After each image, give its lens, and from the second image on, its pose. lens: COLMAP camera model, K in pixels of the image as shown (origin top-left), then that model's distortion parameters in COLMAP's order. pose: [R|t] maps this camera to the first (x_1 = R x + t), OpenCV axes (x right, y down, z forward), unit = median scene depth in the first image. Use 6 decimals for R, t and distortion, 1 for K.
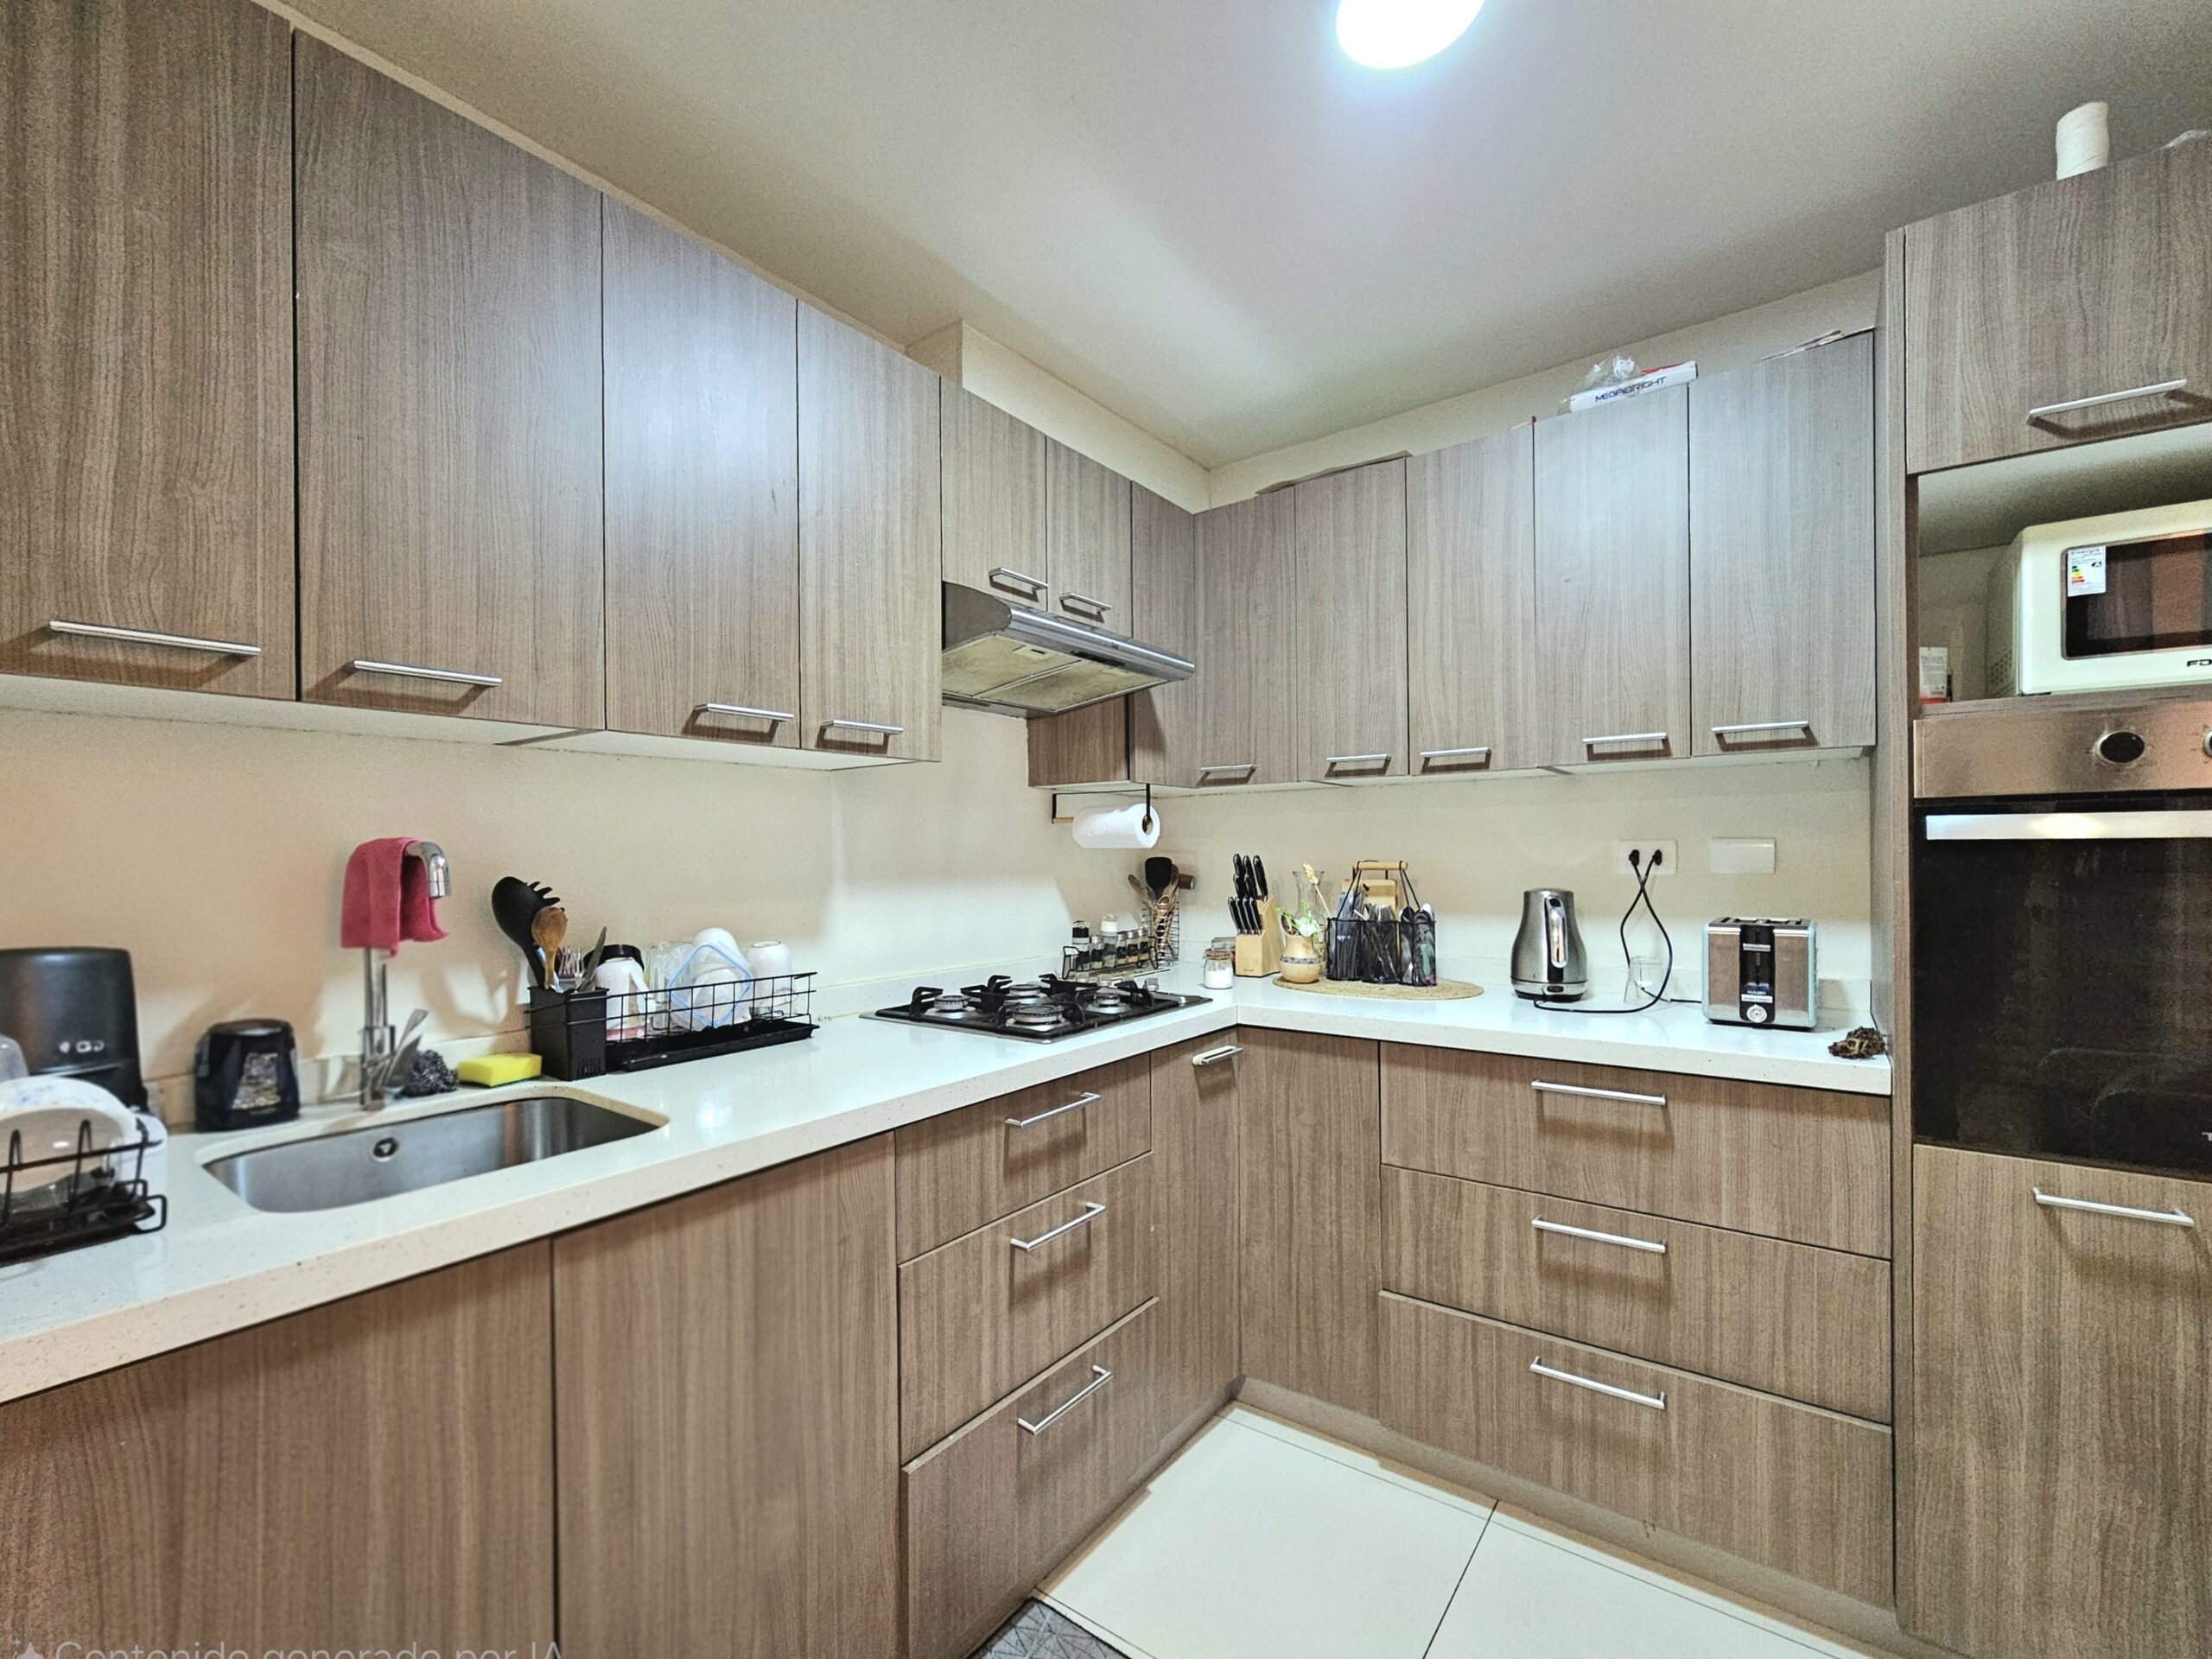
lens RADIAL K [[916.5, 0, 1102.6], [0, 916.5, 866.4], [0, 0, 1]] dist [-0.002005, -0.000220]
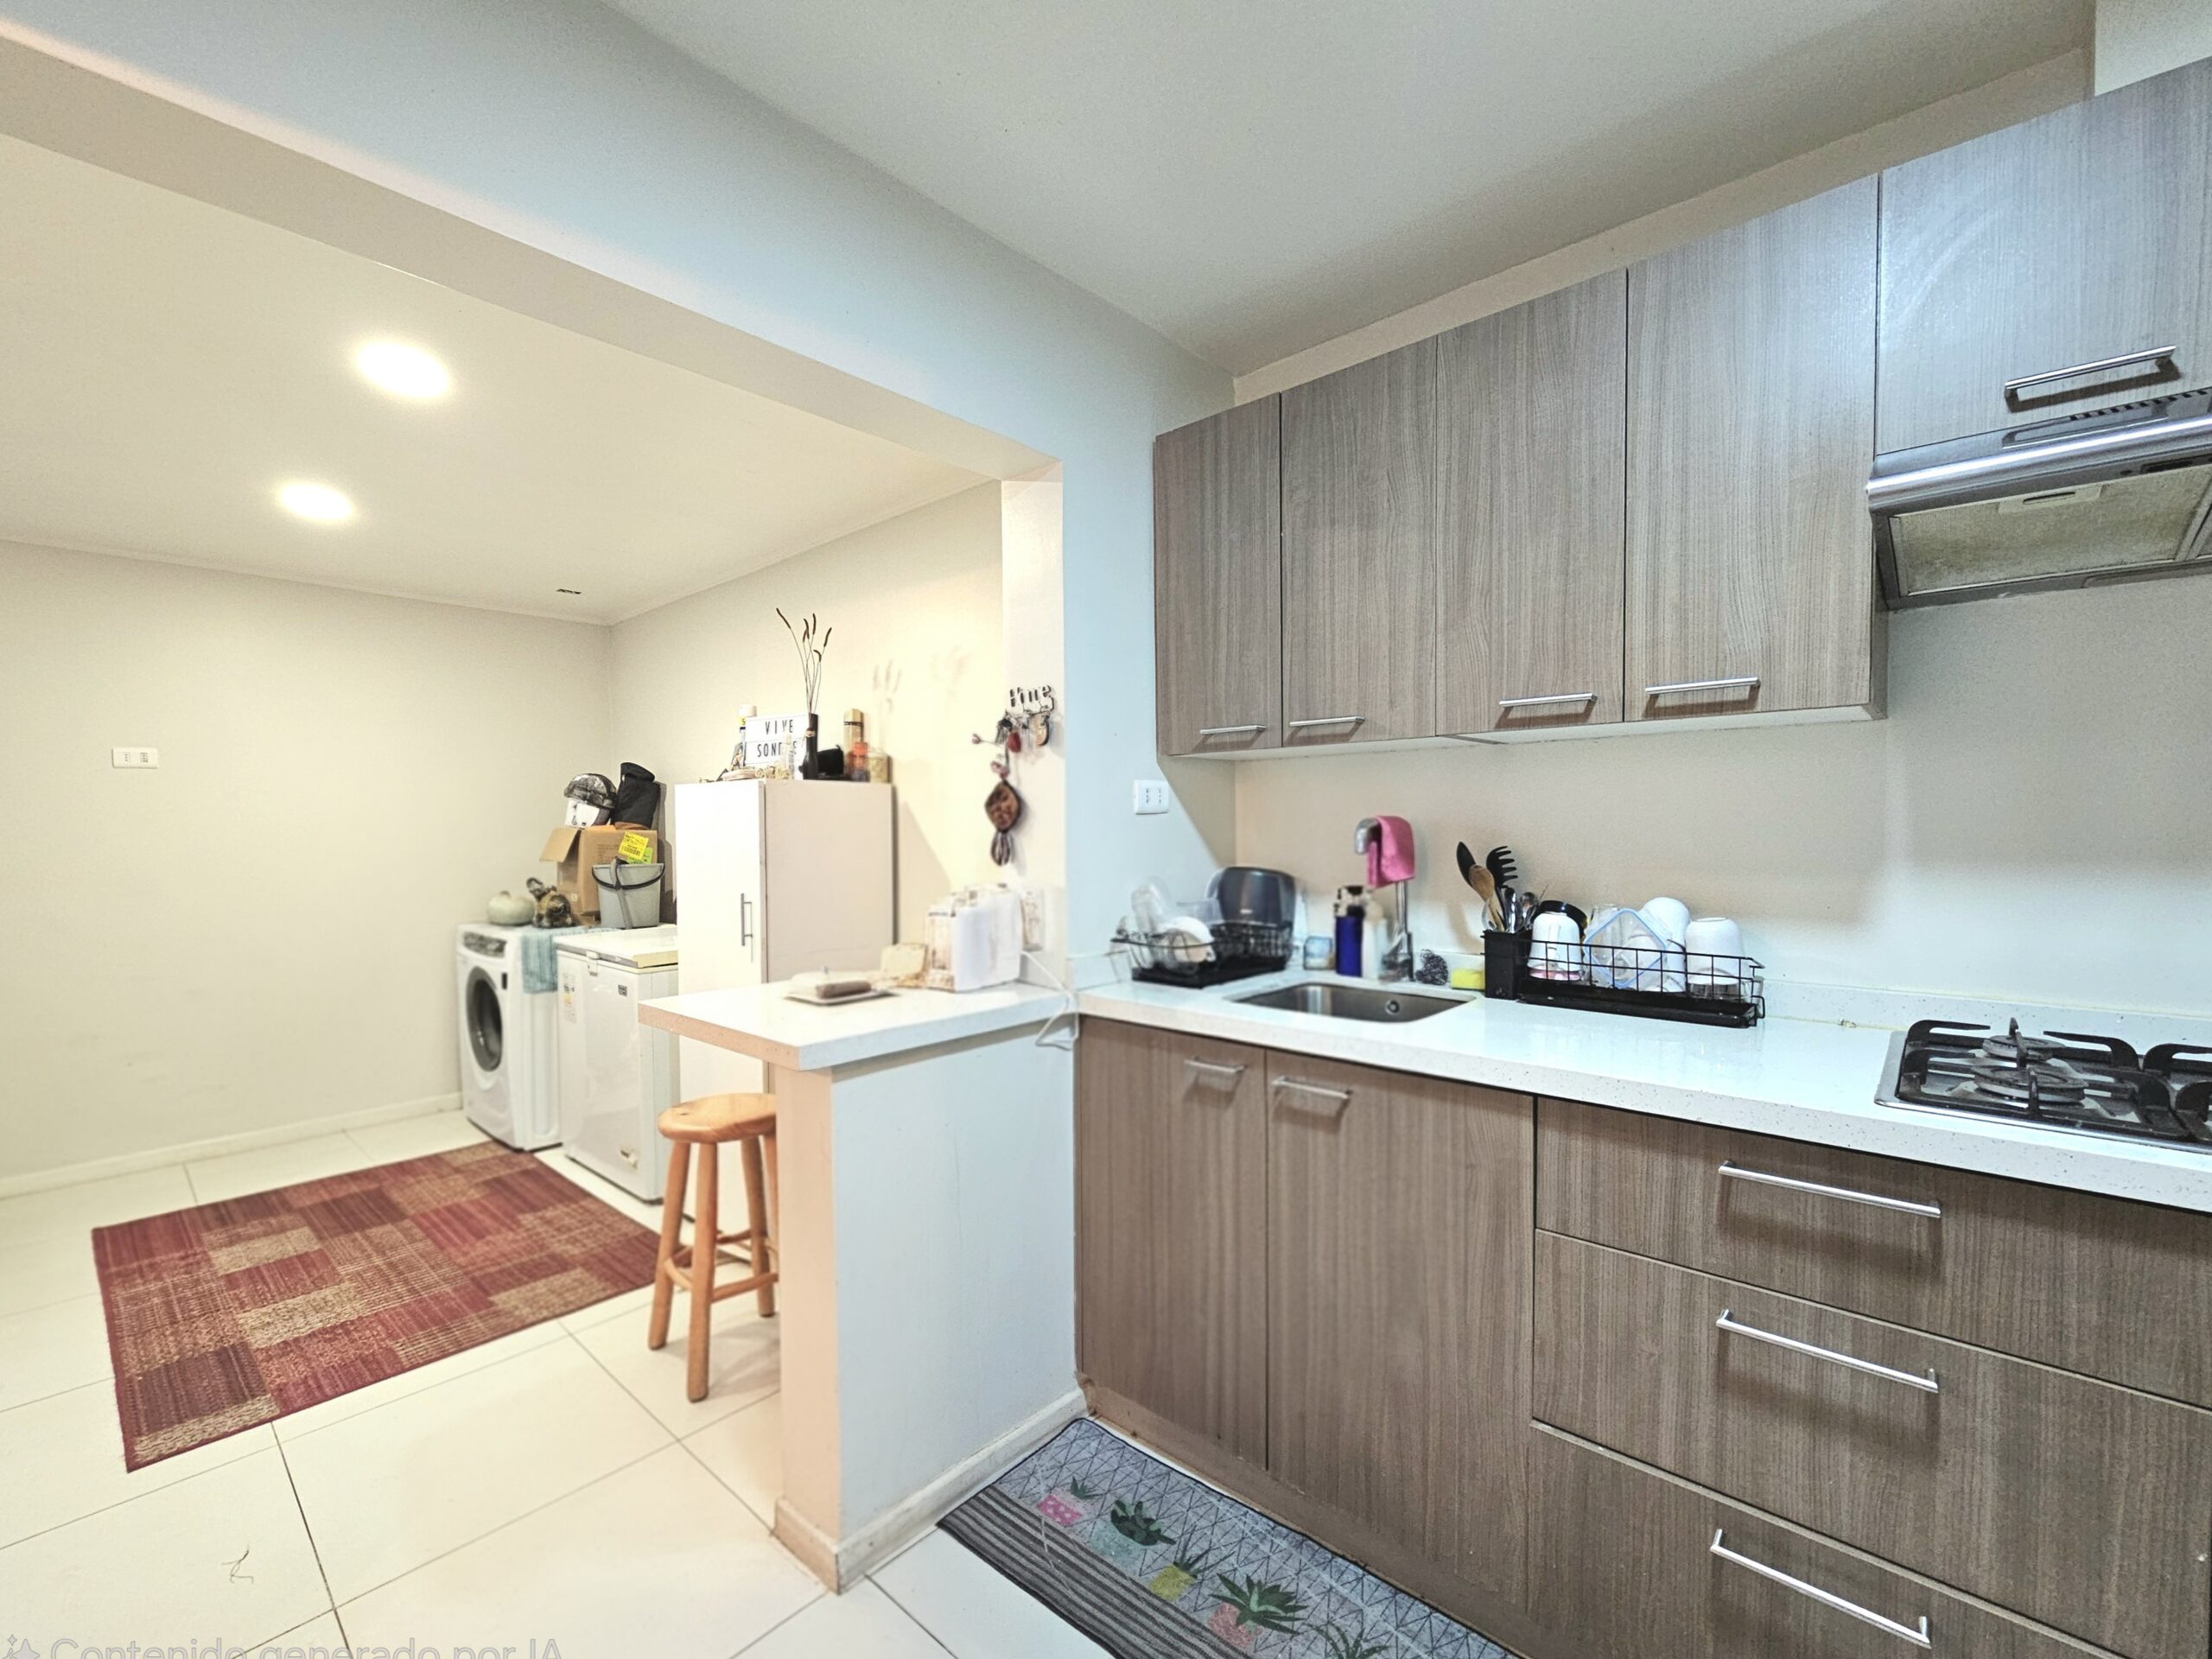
lens RADIAL K [[934.4, 0, 1106.0], [0, 934.4, 843.7], [0, 0, 1]] dist [-0.015118, 0.000255]
pose [[-0.068712, 0.034031, -0.997056, 0.758581], [0.000679, 0.999419, 0.034064, -0.031758], [0.997636, 0.001664, -0.068695, 0.527830]]
